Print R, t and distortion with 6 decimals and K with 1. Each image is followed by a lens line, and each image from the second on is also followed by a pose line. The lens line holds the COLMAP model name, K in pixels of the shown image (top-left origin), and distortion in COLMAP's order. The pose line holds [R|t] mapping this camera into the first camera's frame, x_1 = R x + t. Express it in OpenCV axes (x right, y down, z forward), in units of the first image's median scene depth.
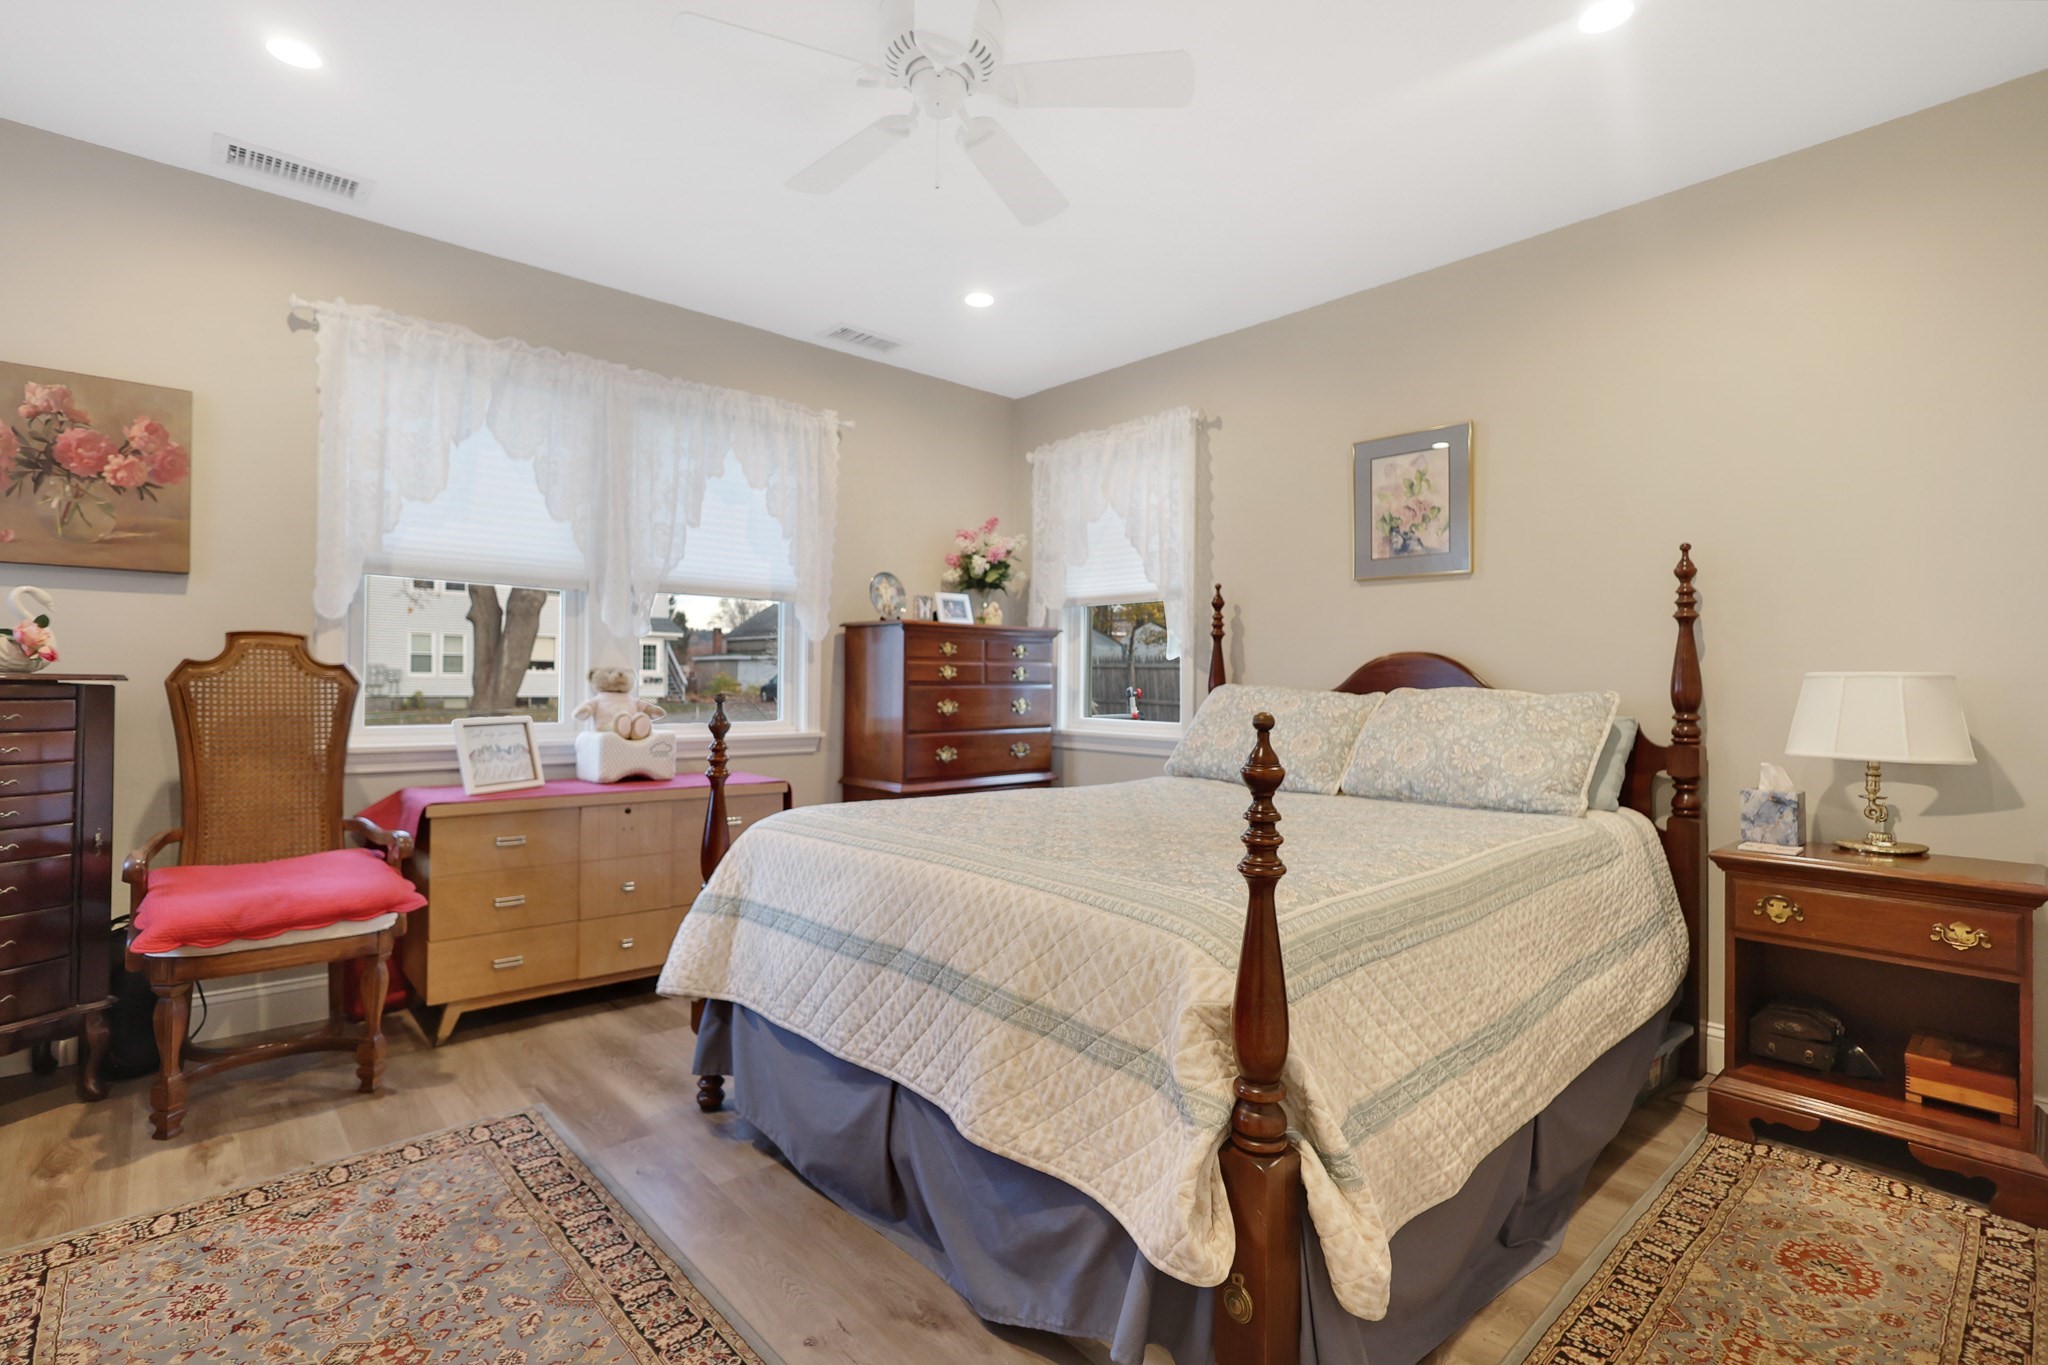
lens RADIAL K [[976.7, 0, 1016.9], [0, 976.7, 646.1], [0, 0, 1]] dist [-0.000489, -0.000040]
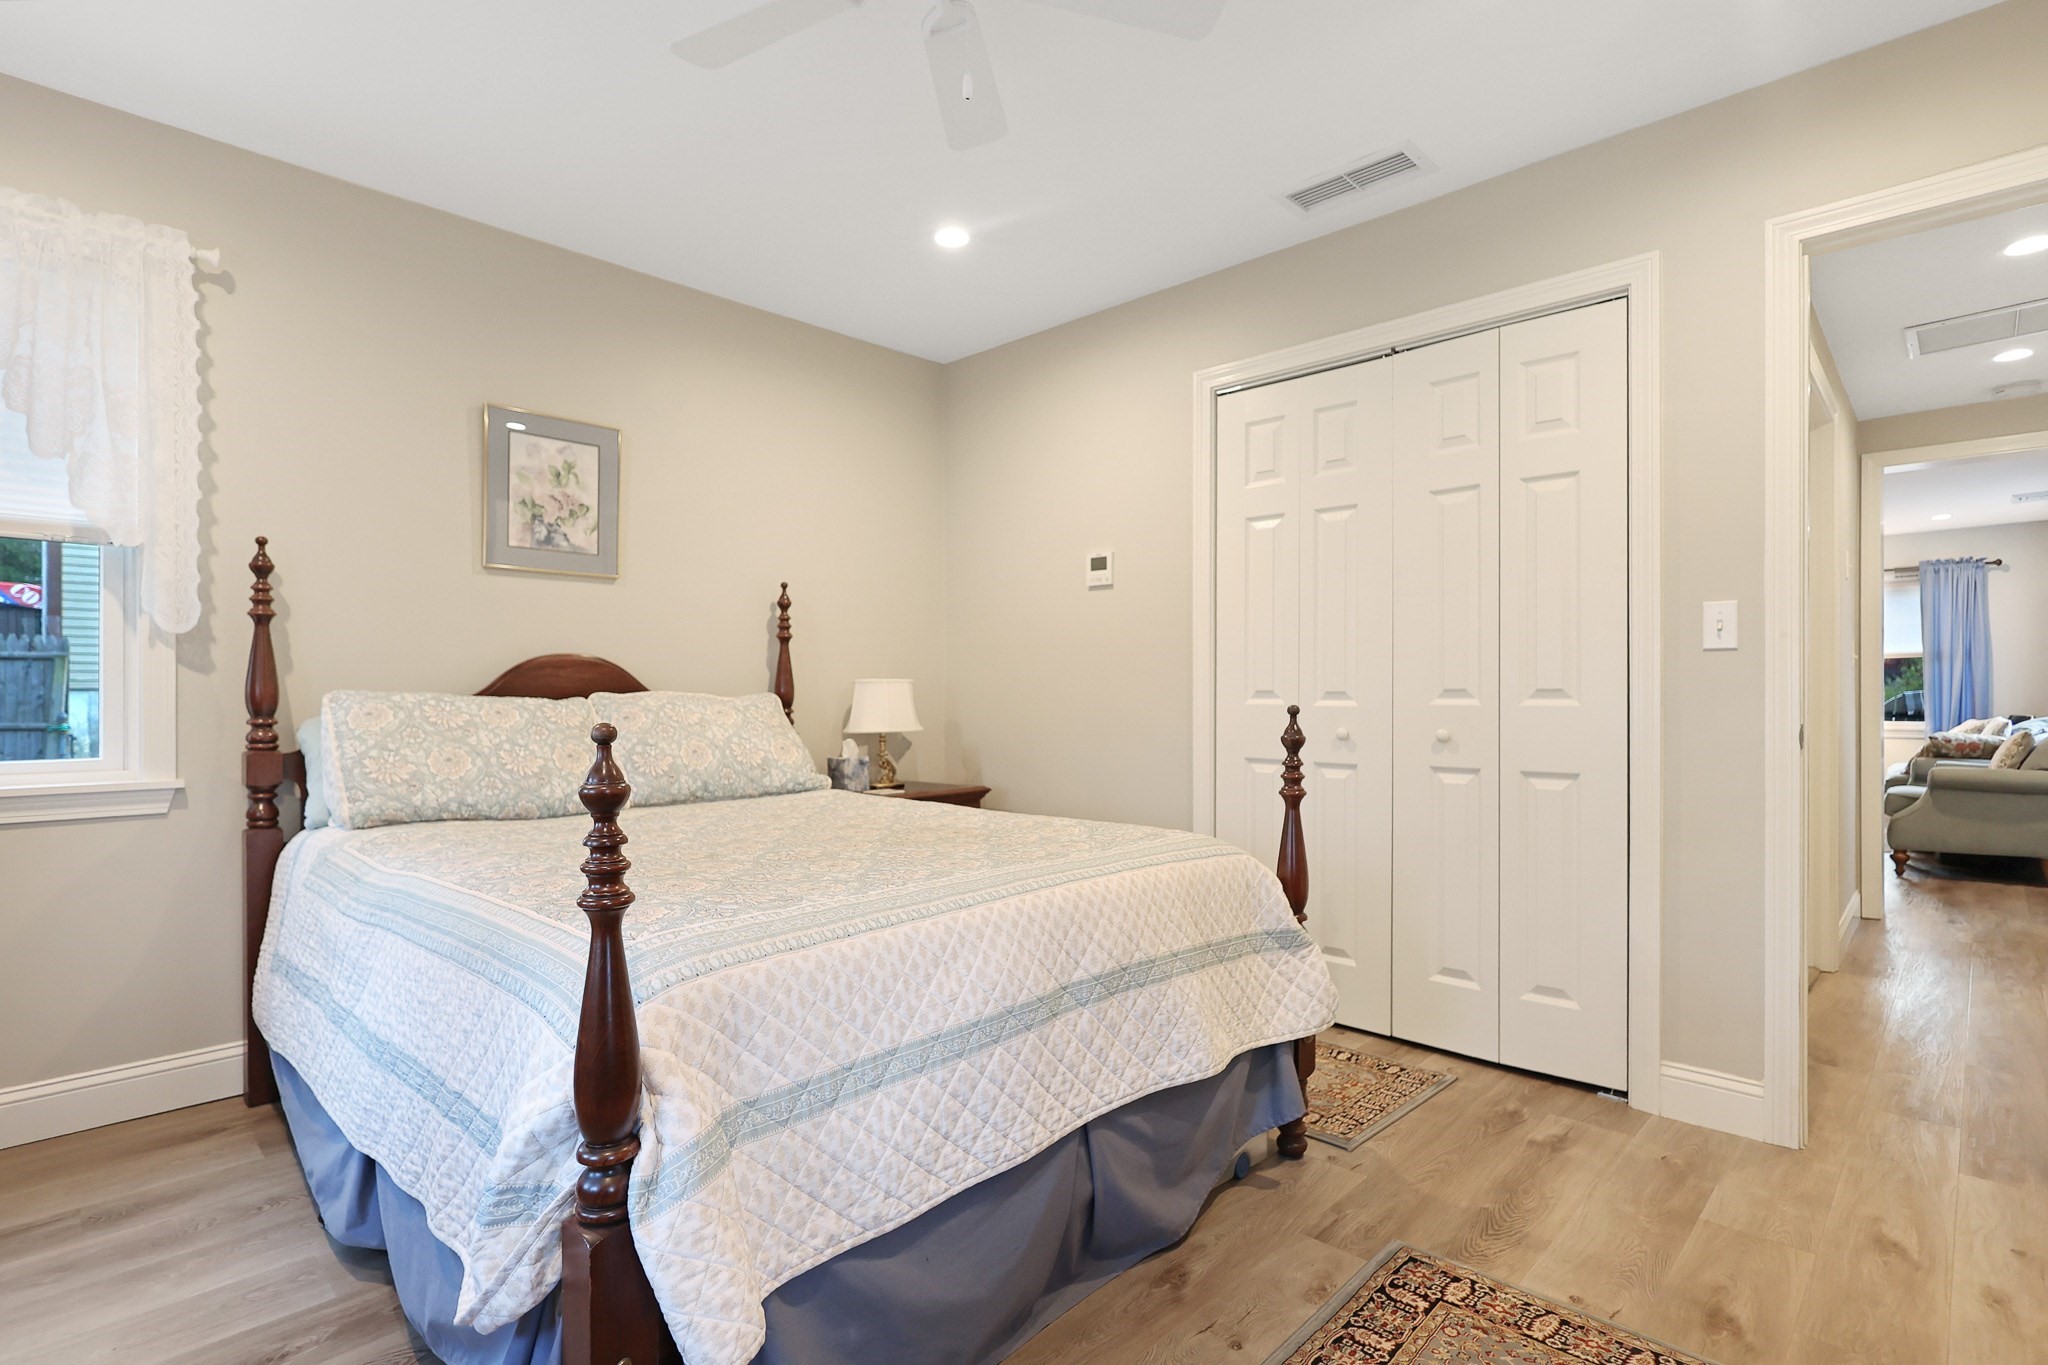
lens RADIAL K [[986.1, 0, 1020.3], [0, 986.1, 696.9], [0, 0, 1]] dist [-0.002753, 0.000184]
pose [[-0.058868, -0.013249, 0.998178, -0.584011], [-0.037089, 0.999251, 0.011076, 0.020857], [-0.997577, -0.036370, -0.059315, 0.635800]]
